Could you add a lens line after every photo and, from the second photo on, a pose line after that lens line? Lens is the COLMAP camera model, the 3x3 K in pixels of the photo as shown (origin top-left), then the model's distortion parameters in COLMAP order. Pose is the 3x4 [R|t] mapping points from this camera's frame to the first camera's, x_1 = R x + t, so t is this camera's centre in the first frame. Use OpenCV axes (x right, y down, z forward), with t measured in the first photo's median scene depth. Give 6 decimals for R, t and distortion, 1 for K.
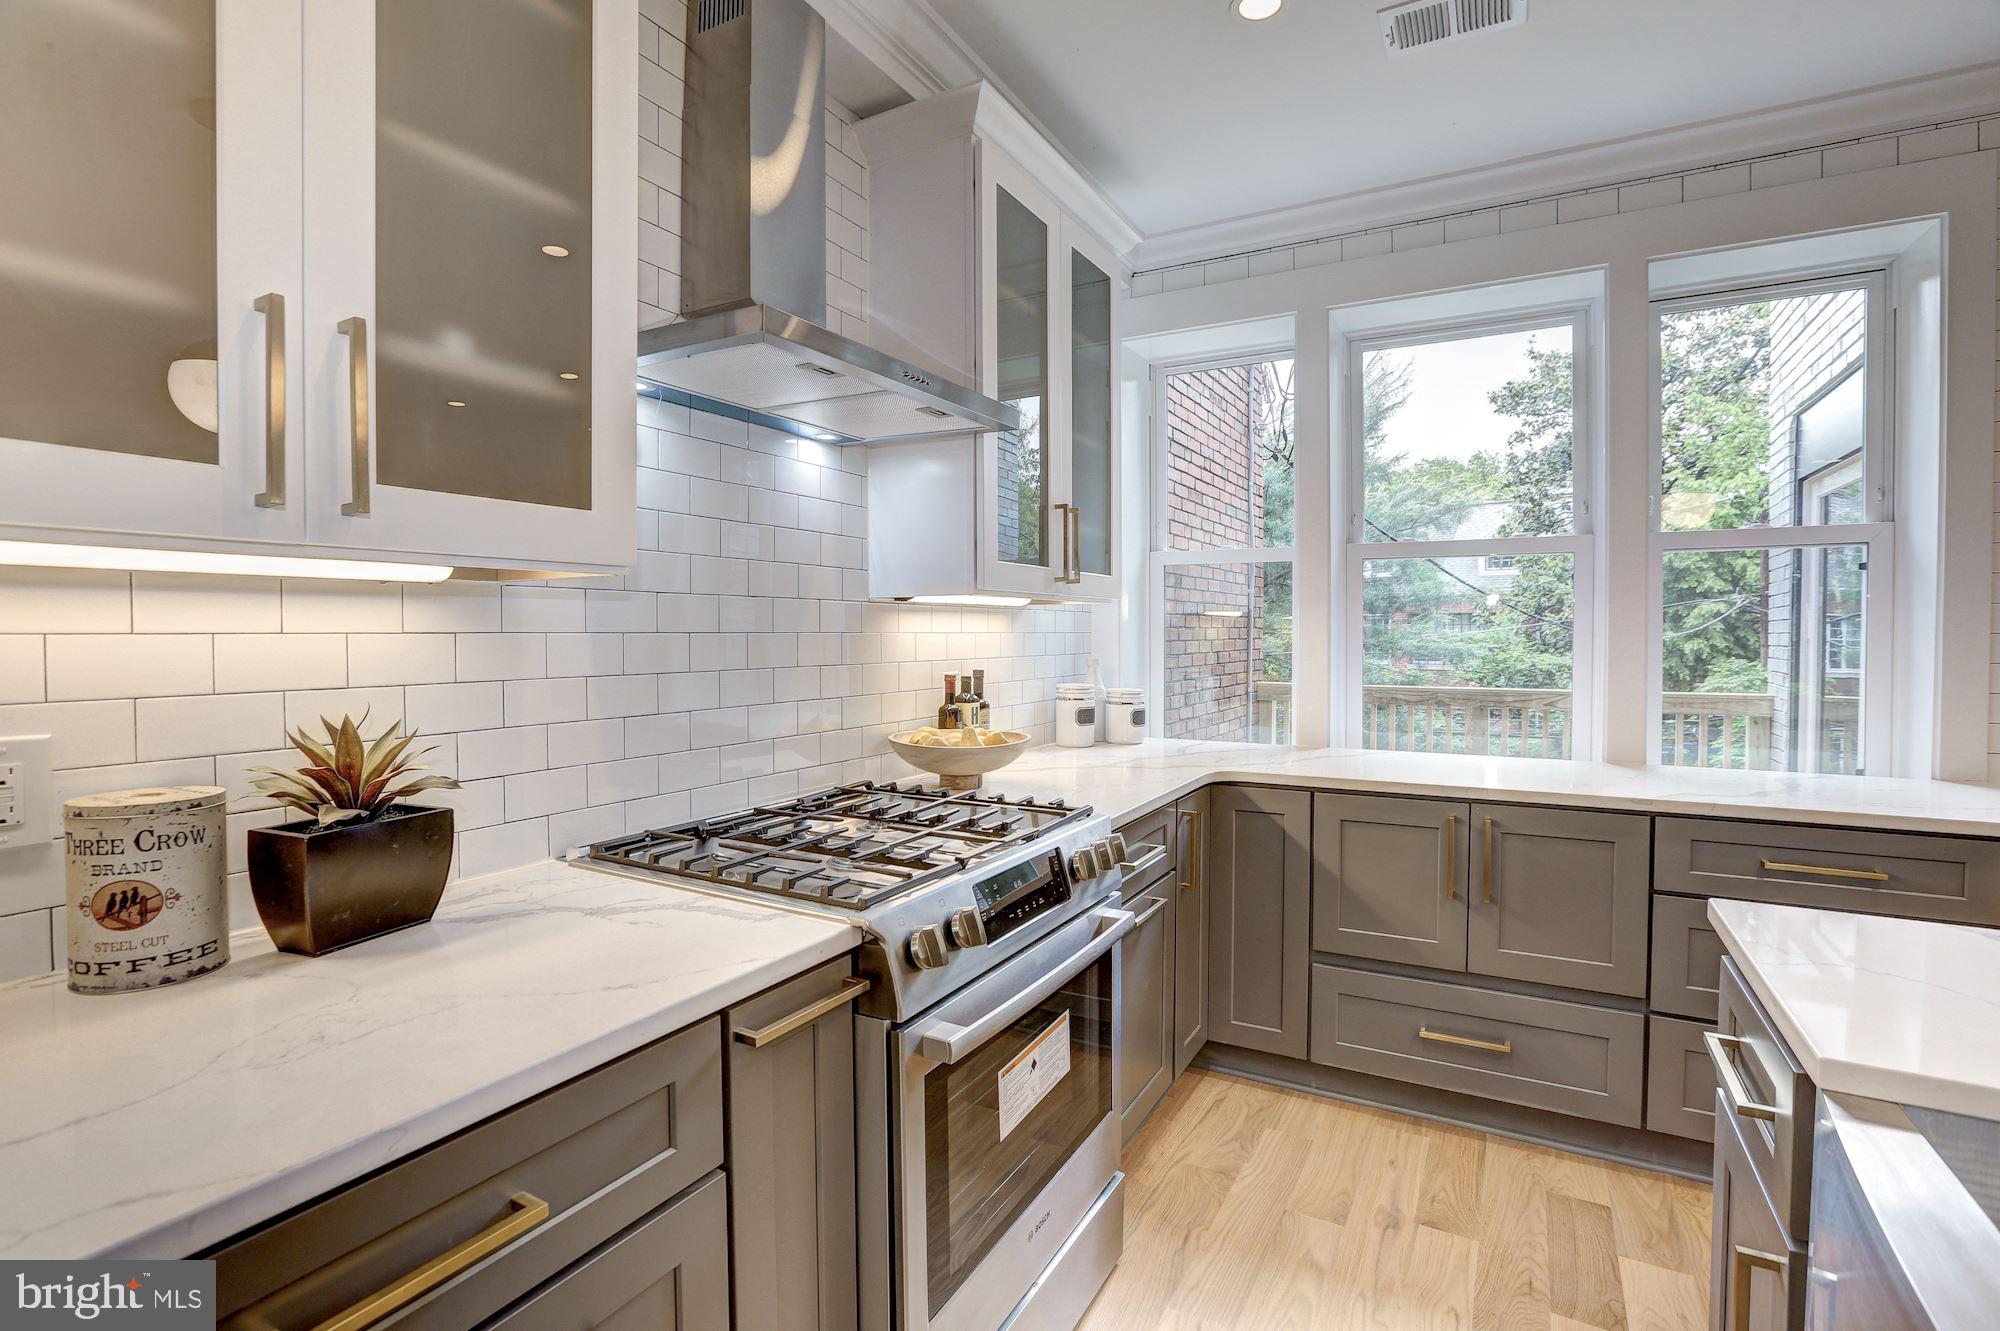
lens RADIAL K [[929.5, 0, 999.9], [0, 929.5, 638.5], [0, 0, 1]] dist [-0.045056, 0.014661]
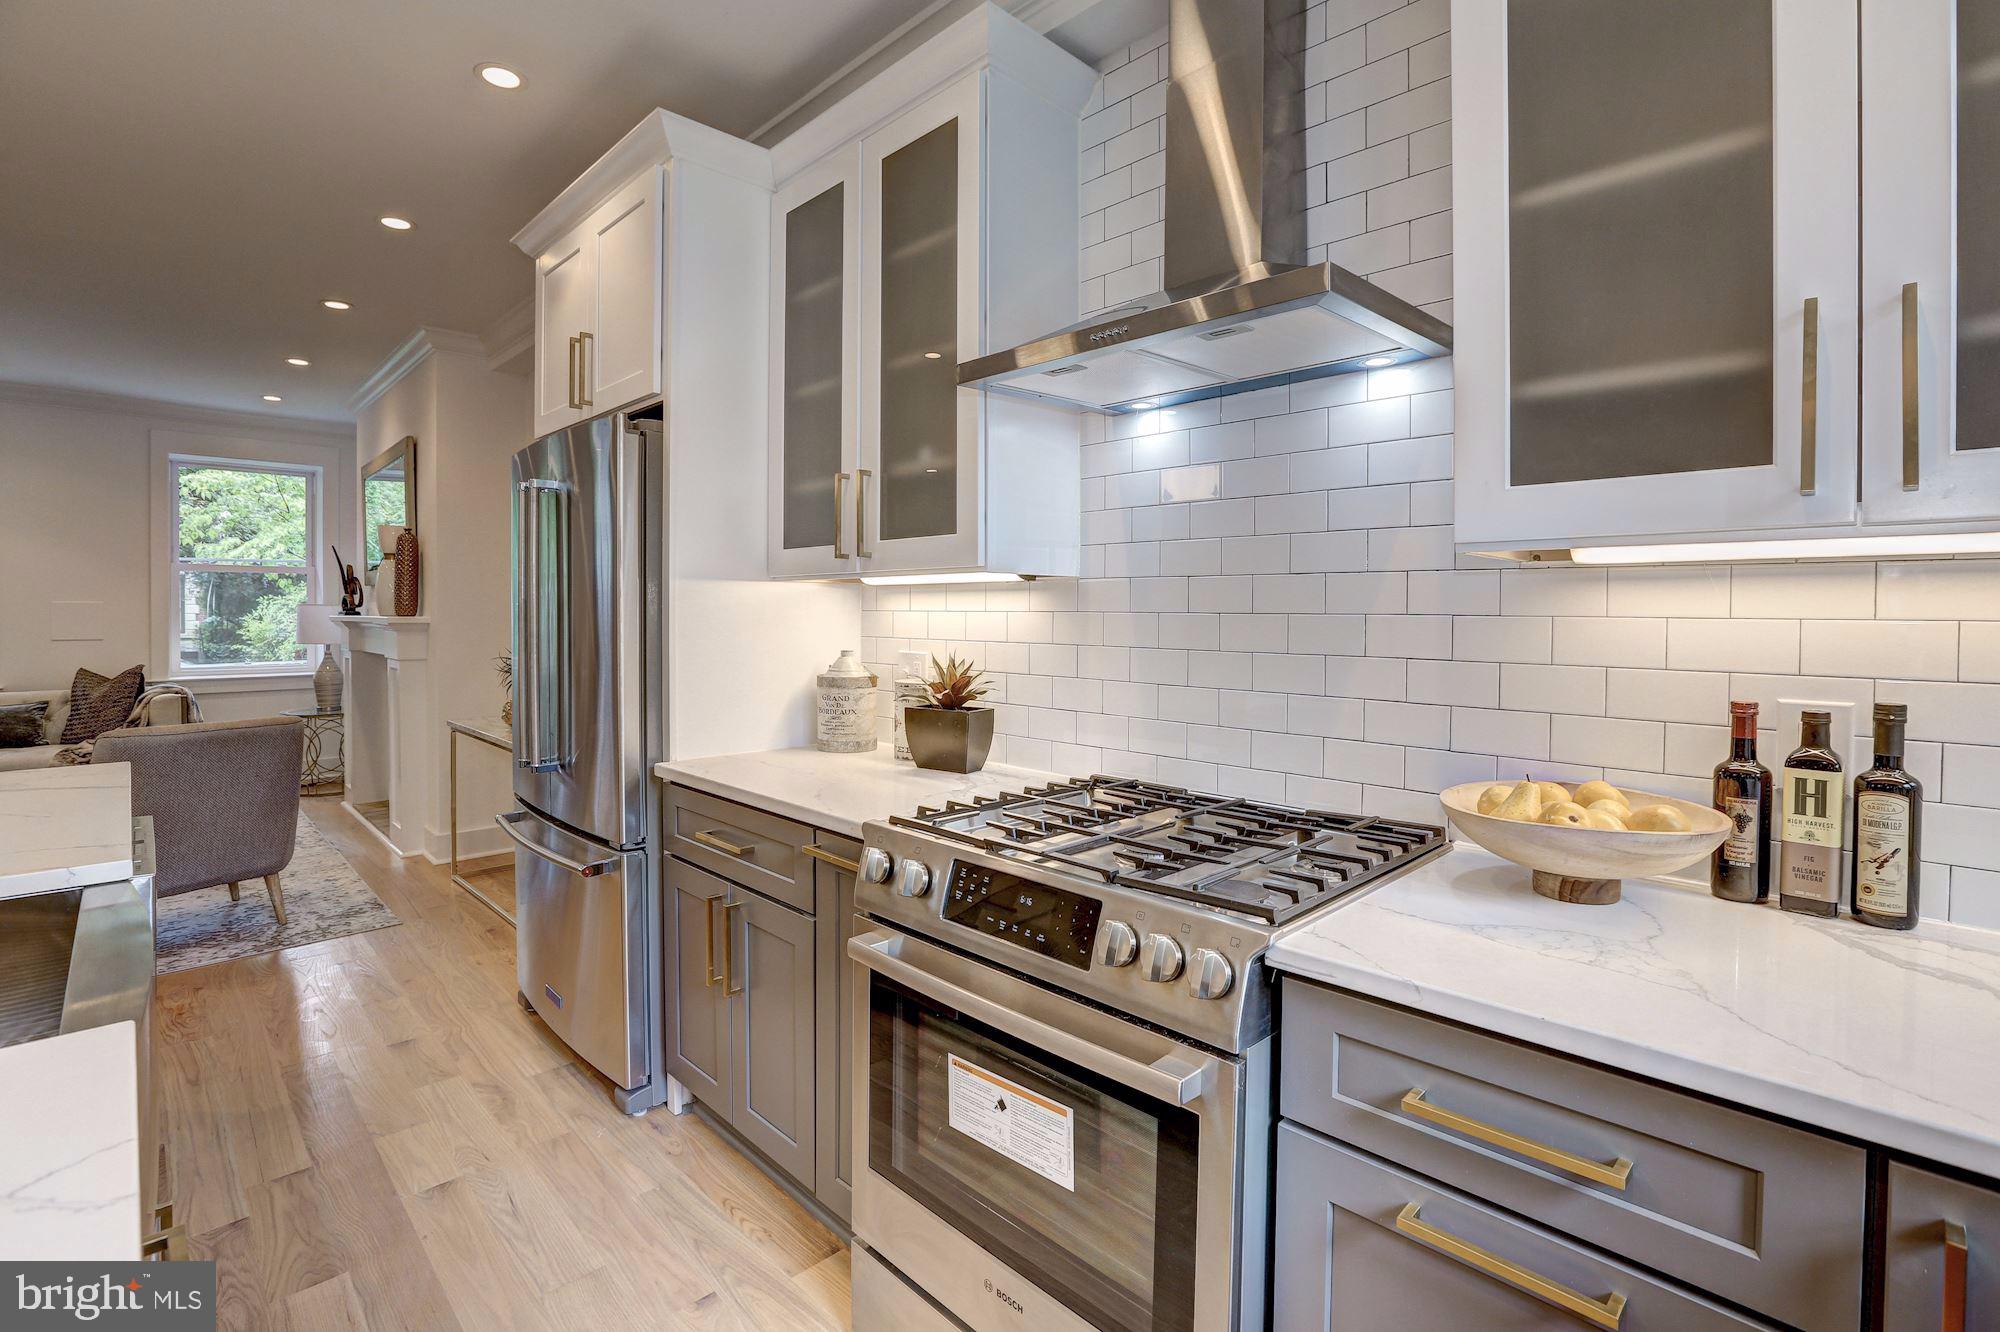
lens RADIAL K [[929.5, 0, 1008.7], [0, 929.5, 624.3], [0, 0, 1]] dist [-0.045056, 0.014661]
pose [[-0.280410, 0.016124, -0.959745, 0.532159], [-0.009486, 0.999764, 0.019568, -0.009317], [0.959834, 0.014591, -0.280190, 0.766802]]
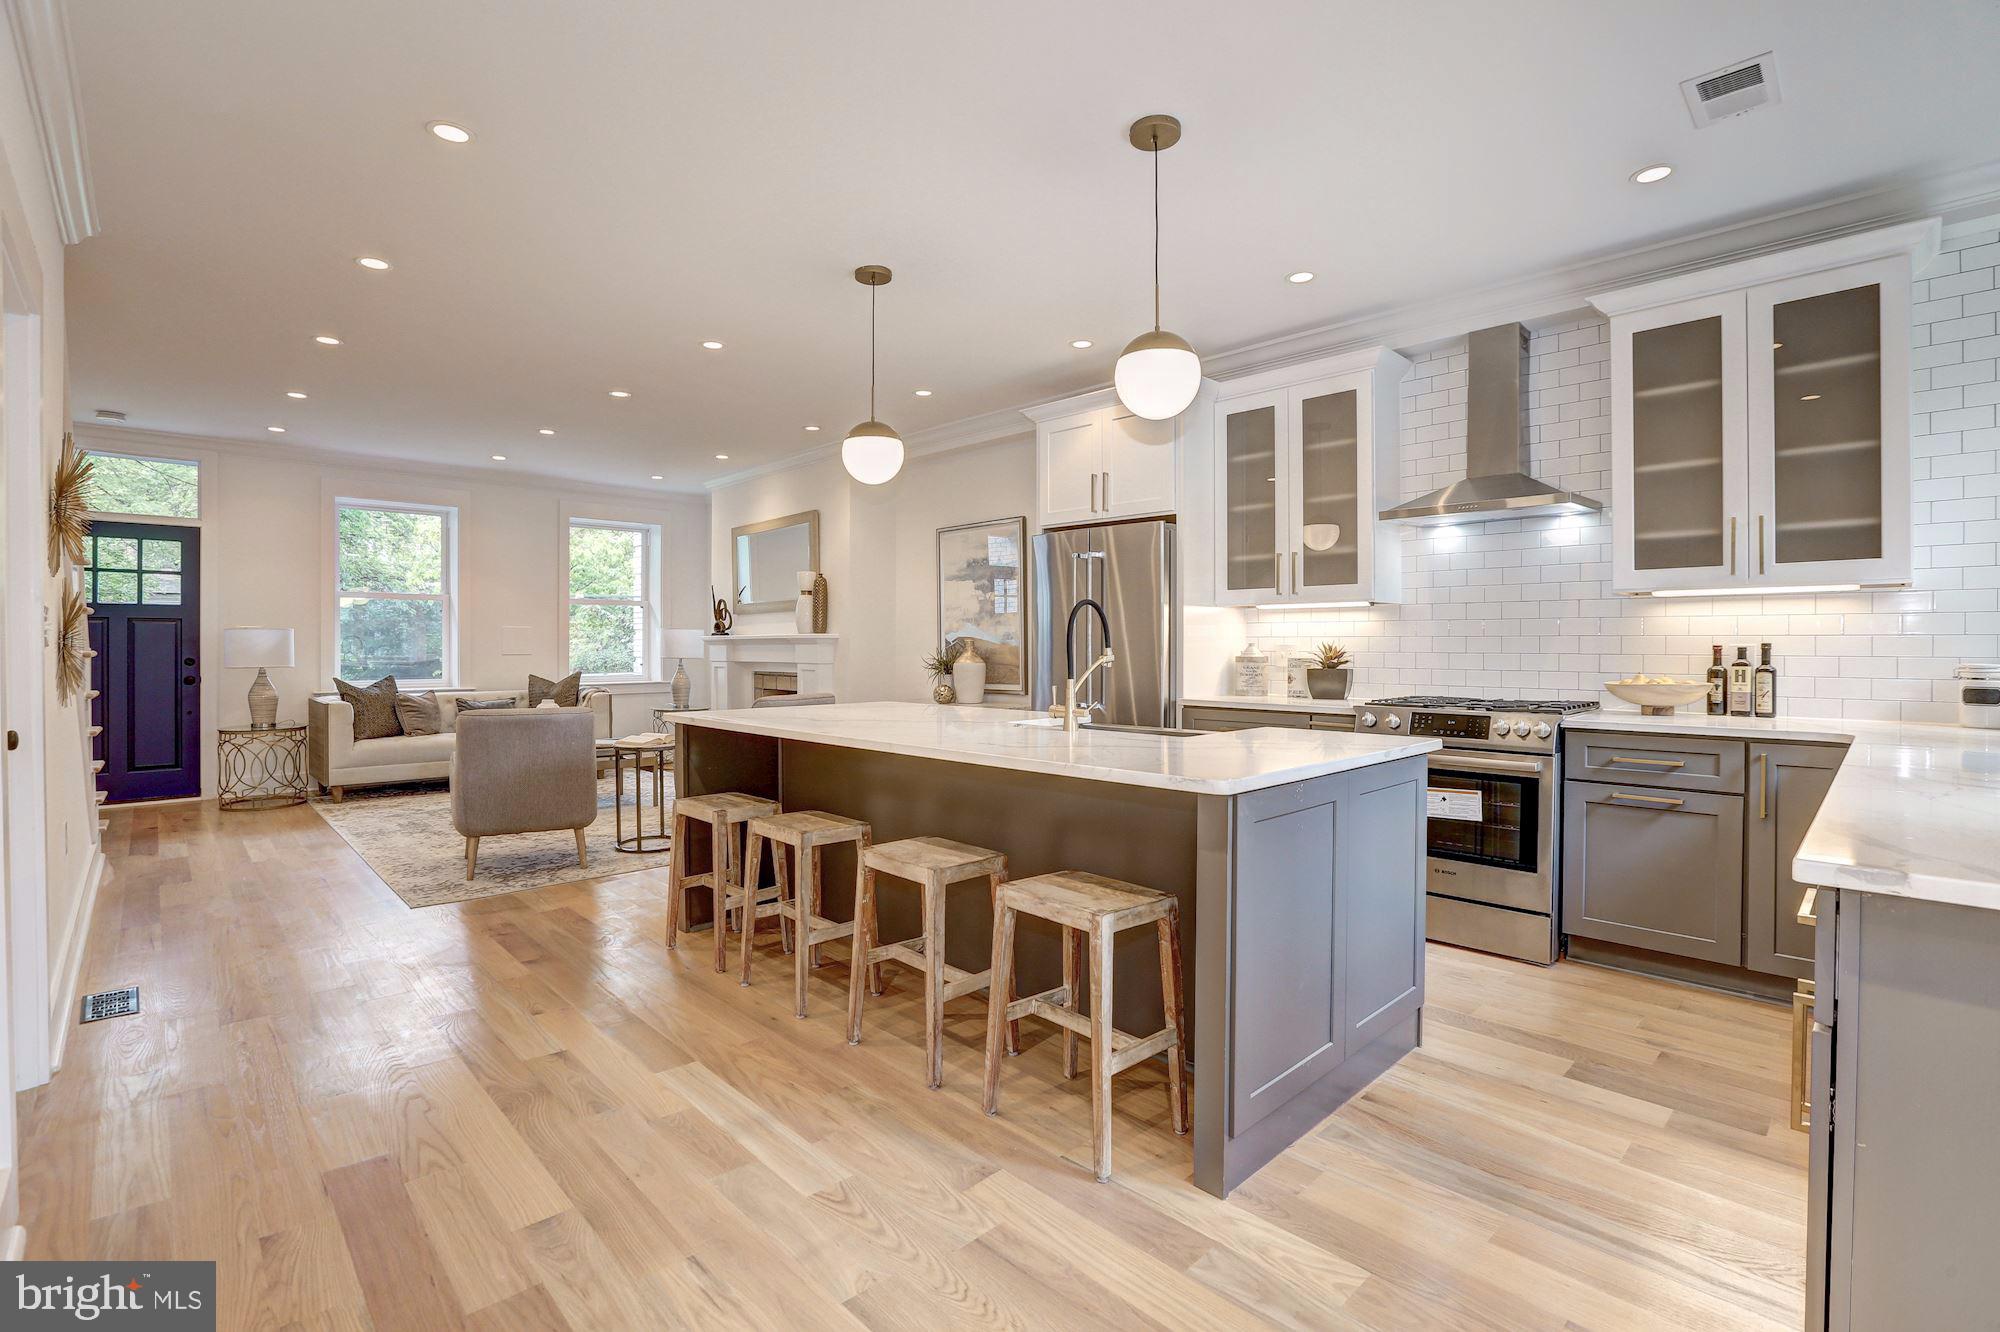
lens RADIAL K [[929.5, 0, 998.0], [0, 929.5, 647.0], [0, 0, 1]] dist [-0.045056, 0.014661]
pose [[-0.291207, 0.004325, -0.956650, 1.603638], [-0.007446, 0.999949, 0.006787, 0.040384], [0.956631, 0.009100, -0.291160, 0.362361]]
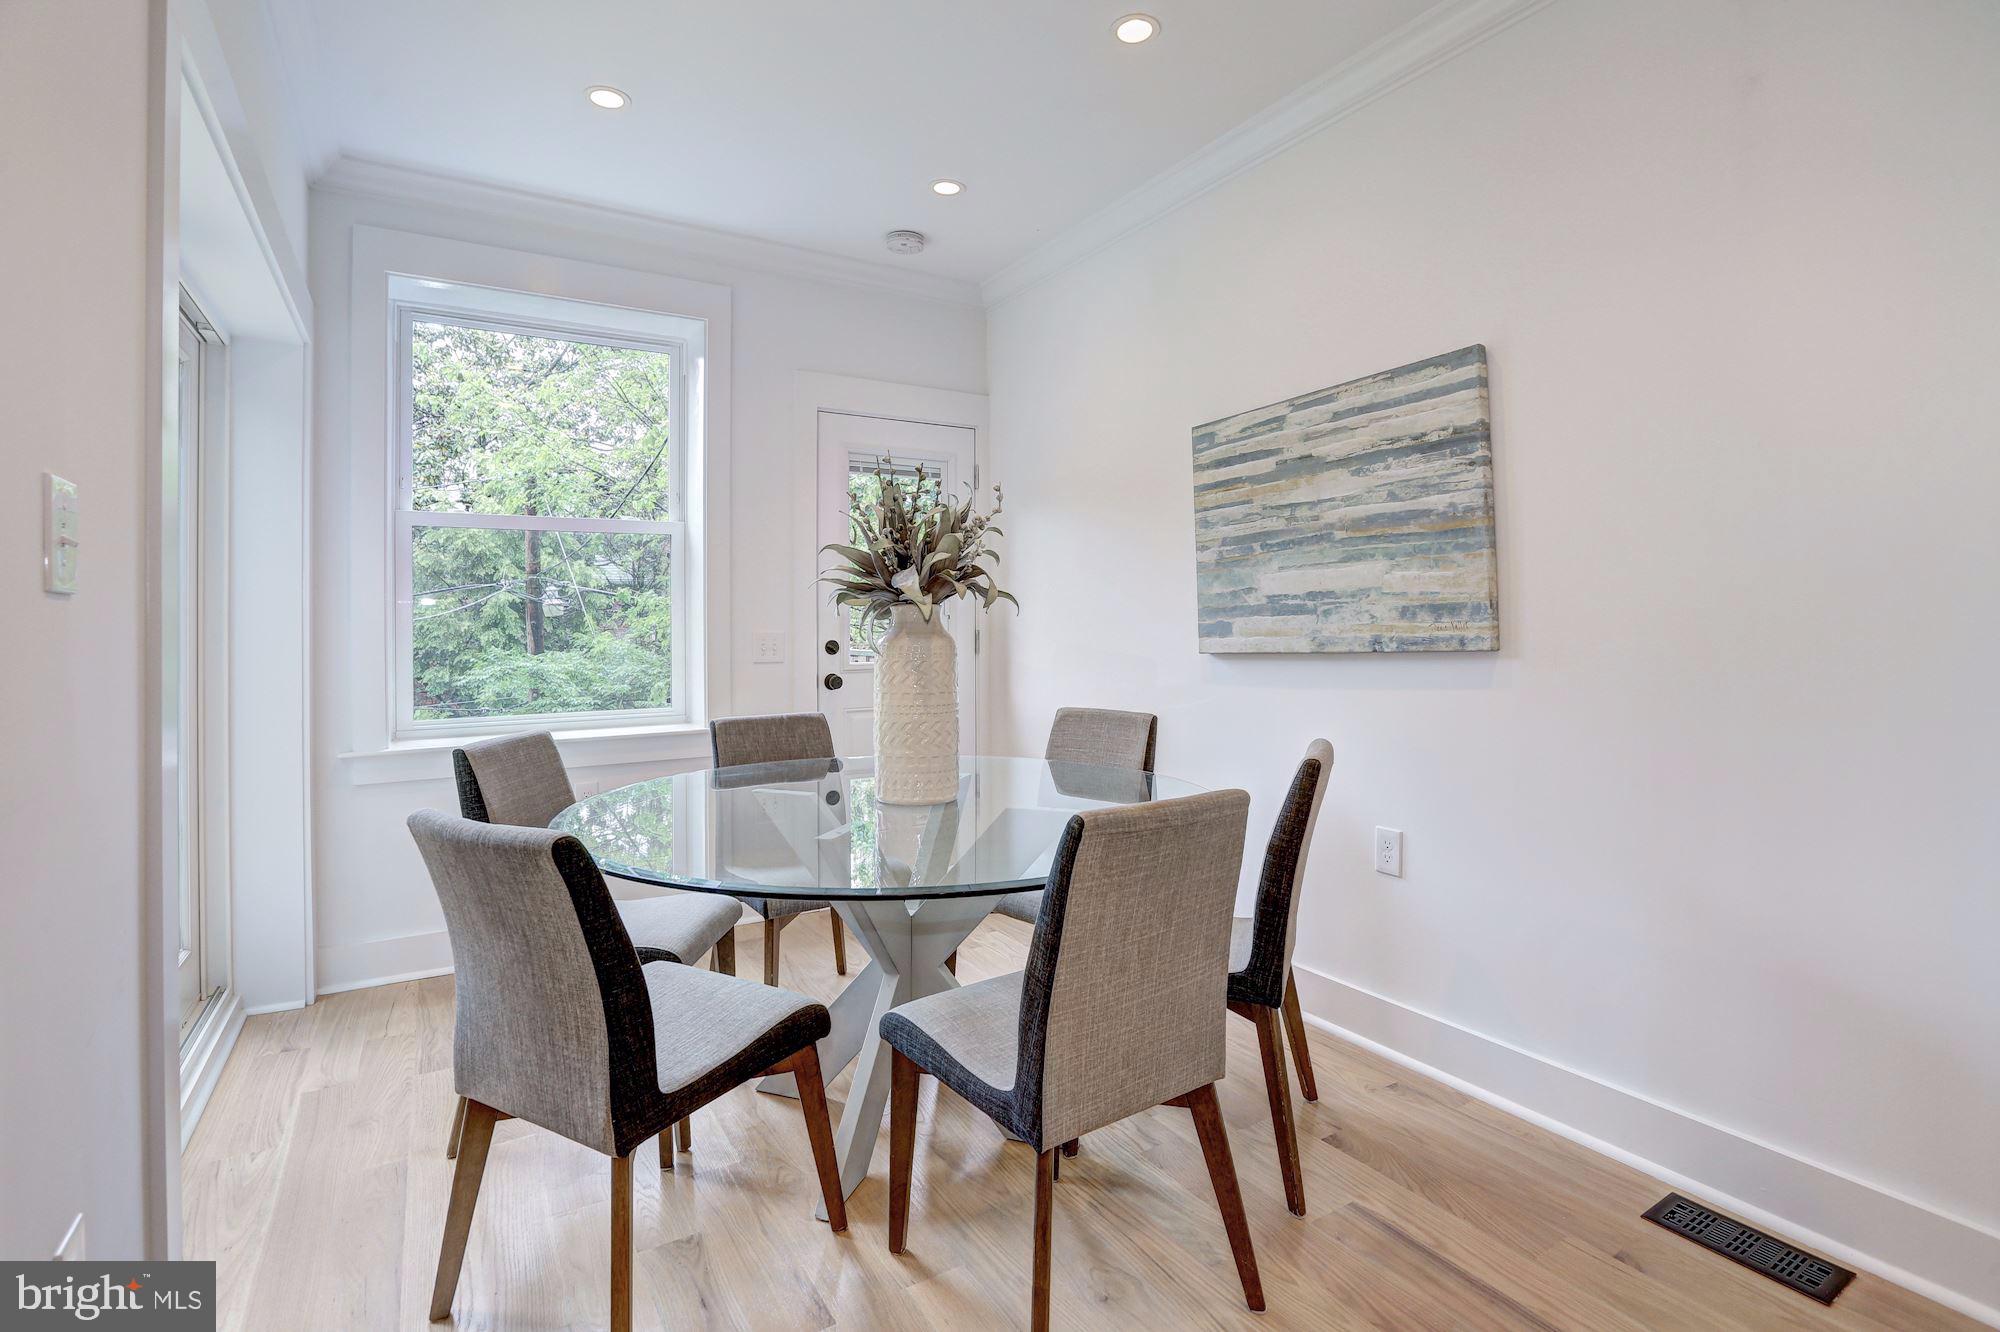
lens RADIAL K [[929.5, 0, 1027.0], [0, 929.5, 631.8], [0, 0, 1]] dist [-0.045056, 0.014661]
pose [[0.461073, -0.010624, 0.887299, 1.130159], [0.014296, 0.999887, 0.004544, 0.043784], [-0.887247, 0.010589, 0.461173, 0.429740]]
